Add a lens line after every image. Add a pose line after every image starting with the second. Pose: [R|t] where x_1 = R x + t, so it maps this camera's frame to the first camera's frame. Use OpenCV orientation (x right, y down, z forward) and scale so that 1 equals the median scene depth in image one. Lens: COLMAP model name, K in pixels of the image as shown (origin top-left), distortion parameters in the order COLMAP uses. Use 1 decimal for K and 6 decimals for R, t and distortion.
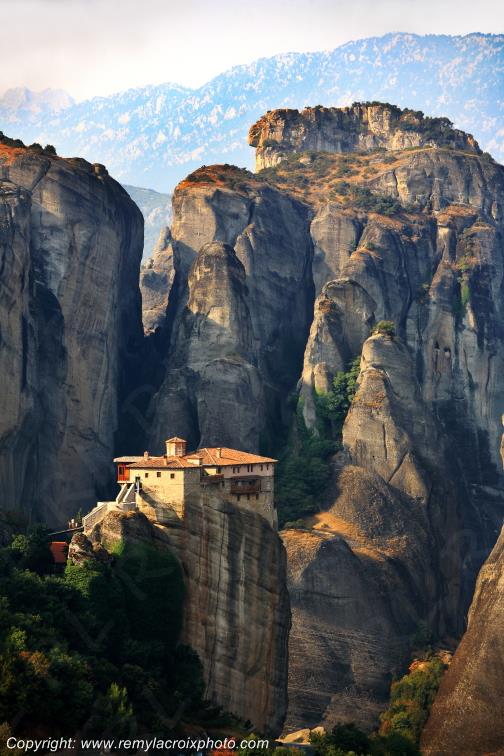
lens RADIAL K [[3684.1, 0, 252.0], [0, 3684.1, 378.0], [0, 0, 1]] dist [0.621949, 9.318099]
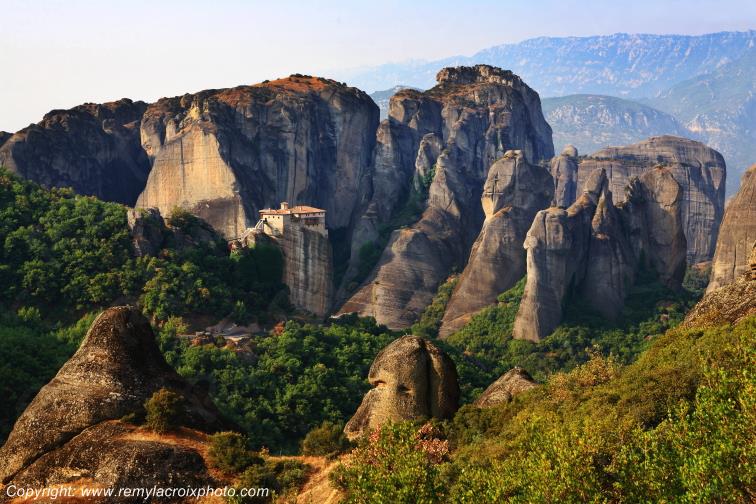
lens RADIAL K [[1311.9, 0, 378.0], [0, 1311.9, 252.0], [0, 0, 1]] dist [0.064148, 0.223991]
pose [[0.996138, 0.004928, -0.087668, 0.076049], [0.001107, 0.997640, 0.068654, -0.007277], [0.087799, -0.068486, 0.993781, 0.057275]]
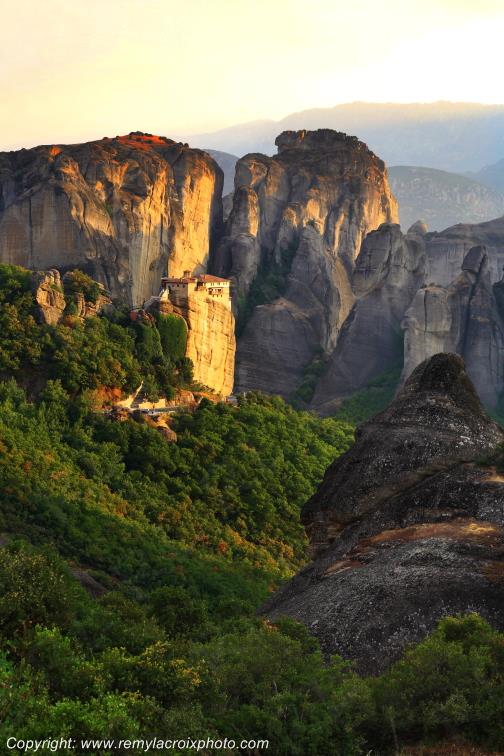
lens RADIAL K [[1439.6, 0, 252.0], [0, 1439.6, 378.0], [0, 0, 1]] dist [0.088634, 0.347611]
pose [[0.999033, 0.033224, -0.028794, 0.030489], [-0.030245, 0.994692, 0.098355, -0.004332], [0.031909, -0.097389, 0.994735, 0.043290]]
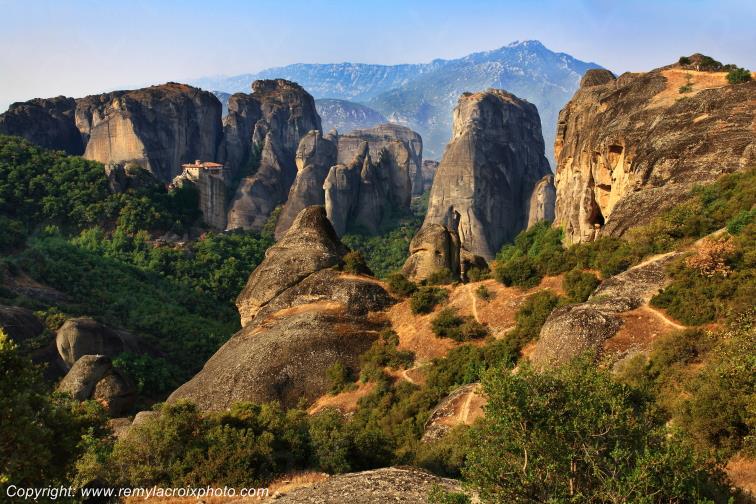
lens RADIAL K [[793.5, 0, 378.0], [0, 793.5, 252.0], [0, 0, 1]] dist [-0.089157, 0.175756]
pose [[0.990907, -0.011282, 0.134072, 0.036975], [-0.007732, 0.990056, 0.140458, -0.004697], [-0.134324, -0.140217, 0.980967, 0.048391]]
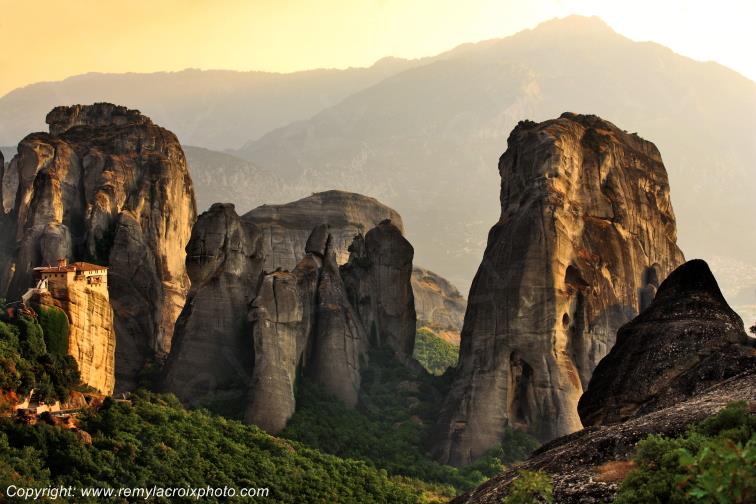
lens RADIAL K [[1745.8, 0, 378.0], [0, 1745.8, 252.0], [0, 0, 1]] dist [-0.389167, 0.128702]
pose [[0.979253, -0.016296, 0.201985, -0.026009], [0.014018, 0.999821, 0.012699, 0.001690], [-0.202155, -0.009604, 0.979306, -0.002938]]
